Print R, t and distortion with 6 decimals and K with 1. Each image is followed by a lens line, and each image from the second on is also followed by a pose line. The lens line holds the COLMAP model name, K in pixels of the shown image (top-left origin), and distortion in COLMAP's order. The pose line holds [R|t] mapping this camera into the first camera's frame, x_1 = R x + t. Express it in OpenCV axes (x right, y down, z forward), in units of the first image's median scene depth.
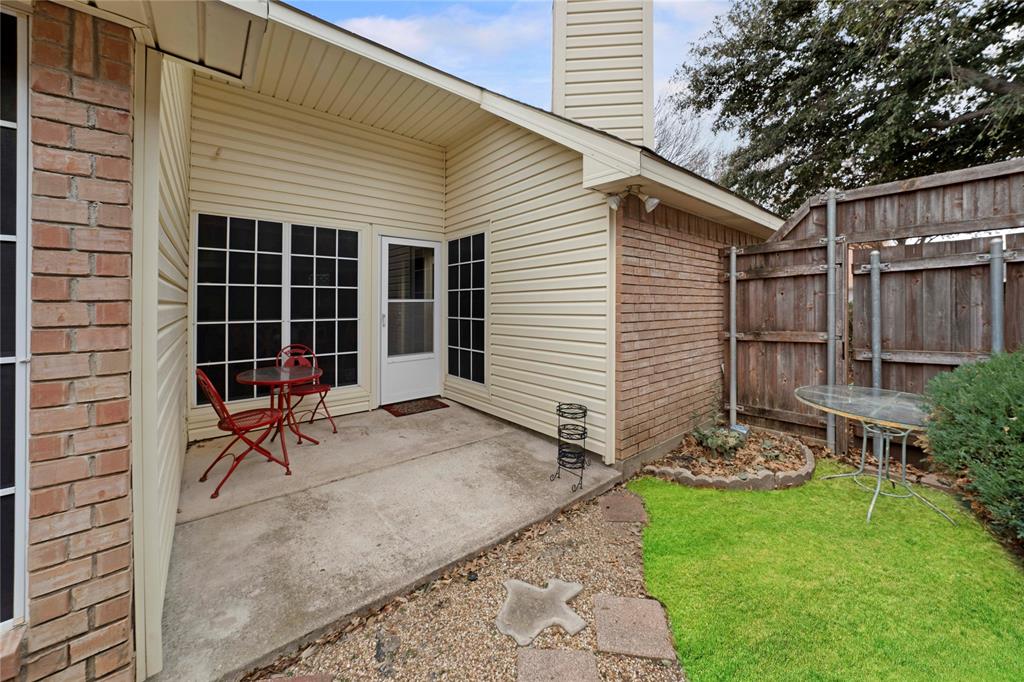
lens RADIAL K [[367.6, 0, 521.8], [0, 367.6, 308.9], [0, 0, 1]] dist [-0.001855, -0.000308]
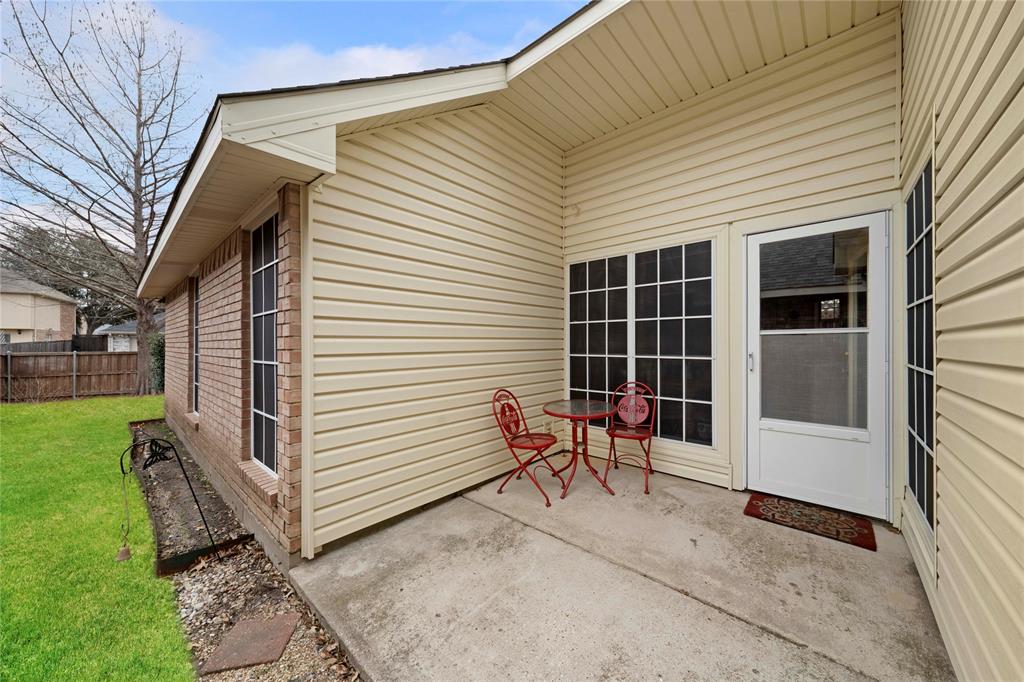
lens RADIAL K [[366.1, 0, 511.0], [0, 366.1, 344.3], [0, 0, 1]] dist [0.011809, 0.000091]
pose [[0.135058, 0.004239, -0.990829, 0.260517], [-0.011122, 0.999934, 0.002762, 0.002464], [0.990775, 0.010647, 0.135096, 0.561555]]
